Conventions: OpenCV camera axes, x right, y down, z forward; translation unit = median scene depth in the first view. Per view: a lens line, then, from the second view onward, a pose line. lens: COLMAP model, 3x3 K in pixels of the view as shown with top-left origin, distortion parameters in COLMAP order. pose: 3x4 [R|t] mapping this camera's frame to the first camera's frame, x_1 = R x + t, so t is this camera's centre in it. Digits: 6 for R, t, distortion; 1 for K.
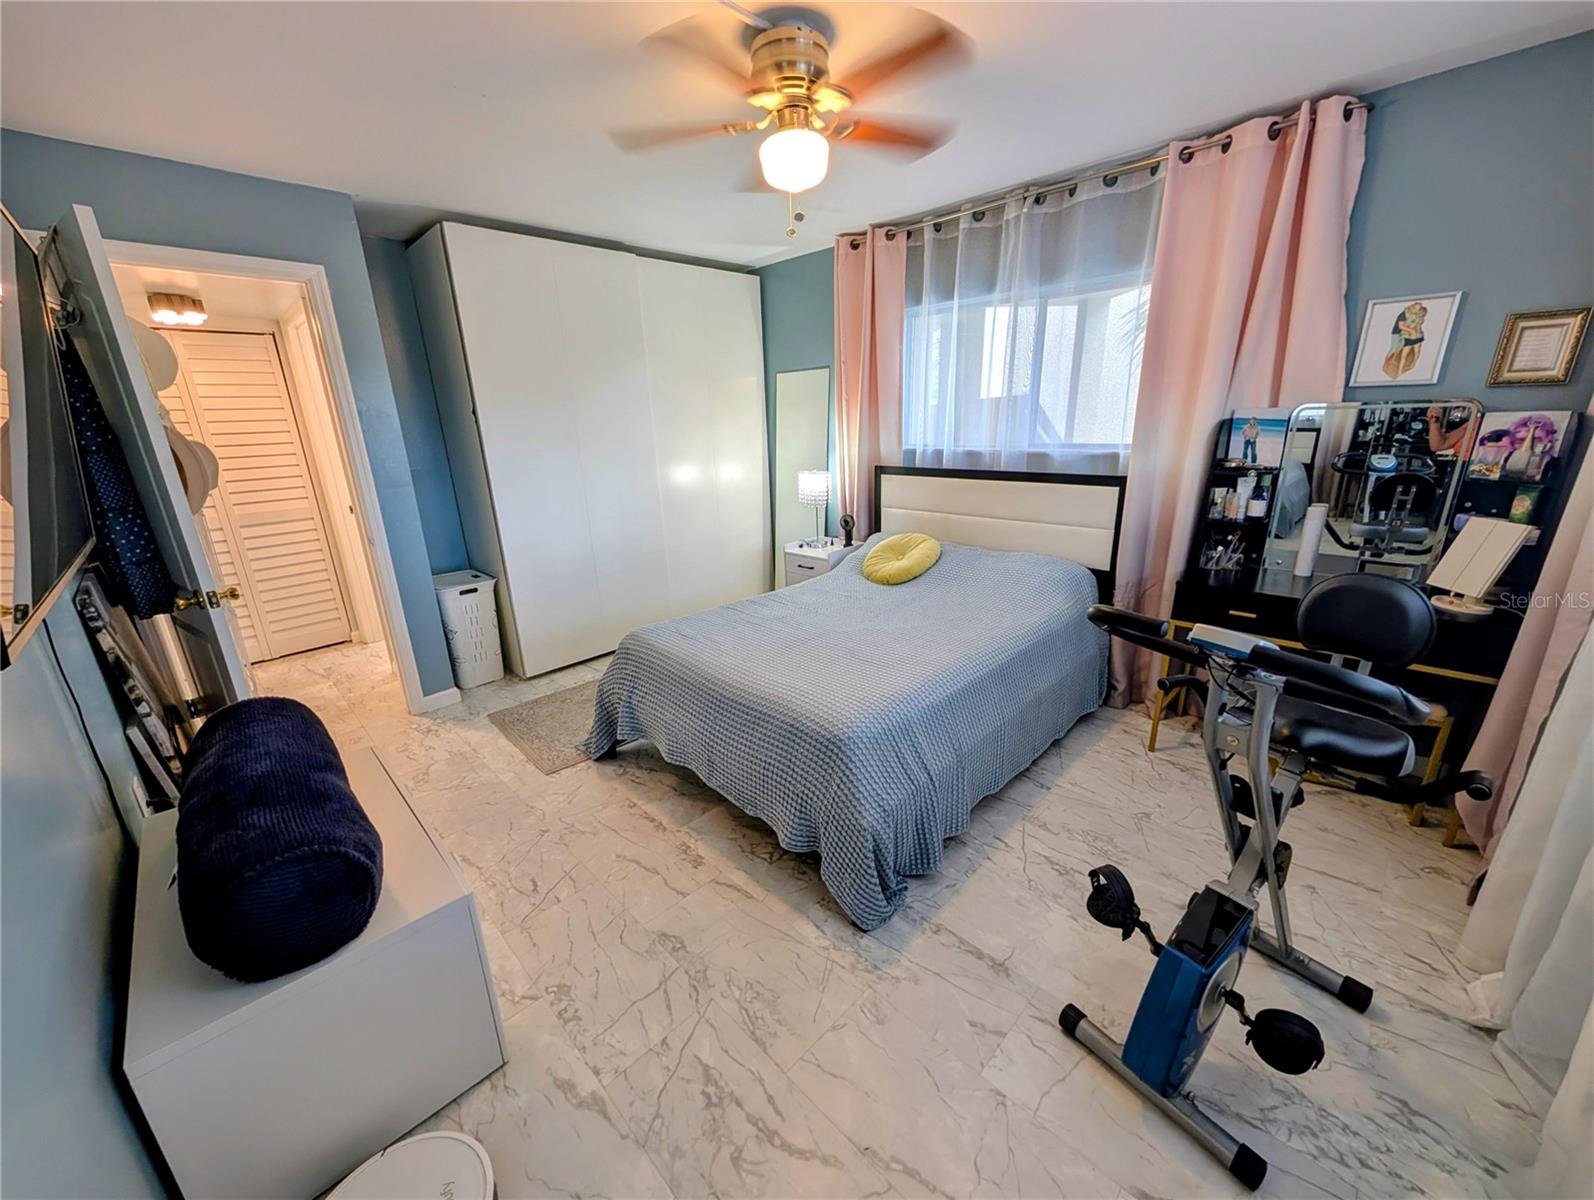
lens RADIAL K [[605.8, 0, 784.8], [0, 605.8, 601.6], [0, 0, 1]] dist [0.001067, 0.000057]
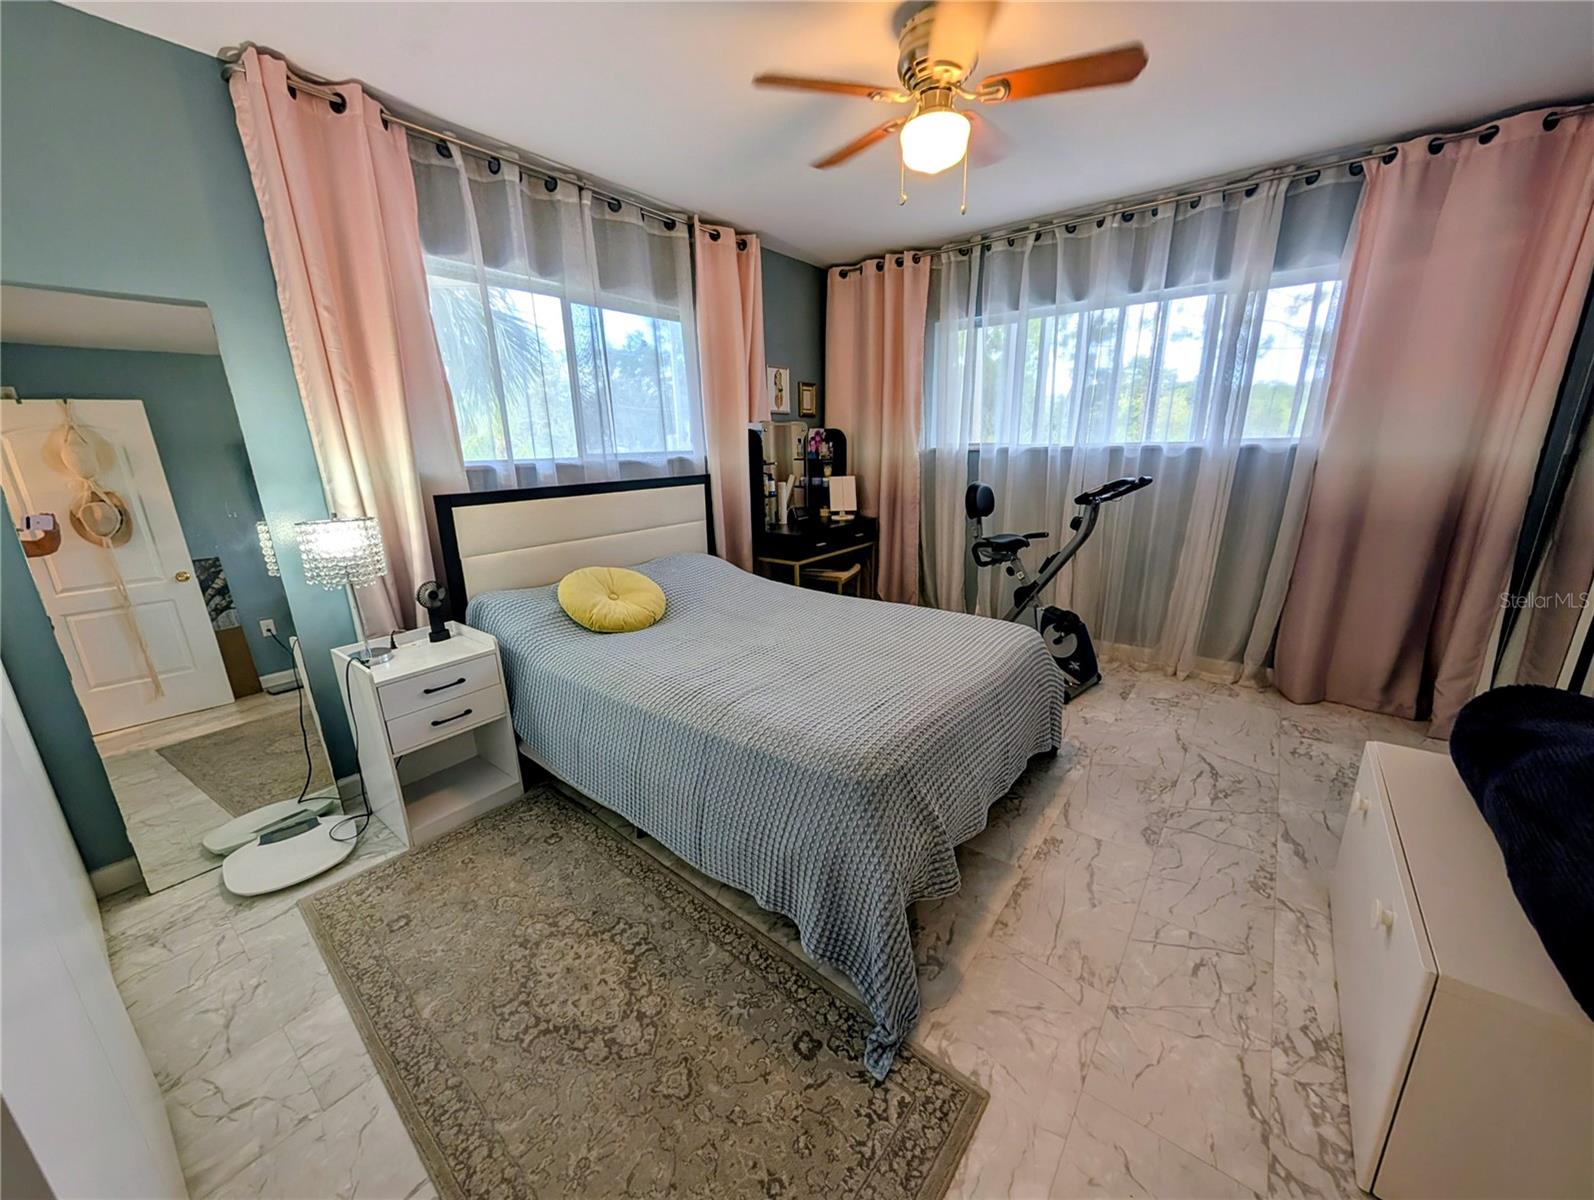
lens RADIAL K [[605.8, 0, 795.4], [0, 605.8, 602.5], [0, 0, 1]] dist [0.001067, 0.000057]
pose [[-0.136854, -0.228190, 0.963950, -0.881354], [0.310951, 0.914024, 0.260518, -0.290931], [-0.940521, 0.335395, -0.054132, 1.225501]]
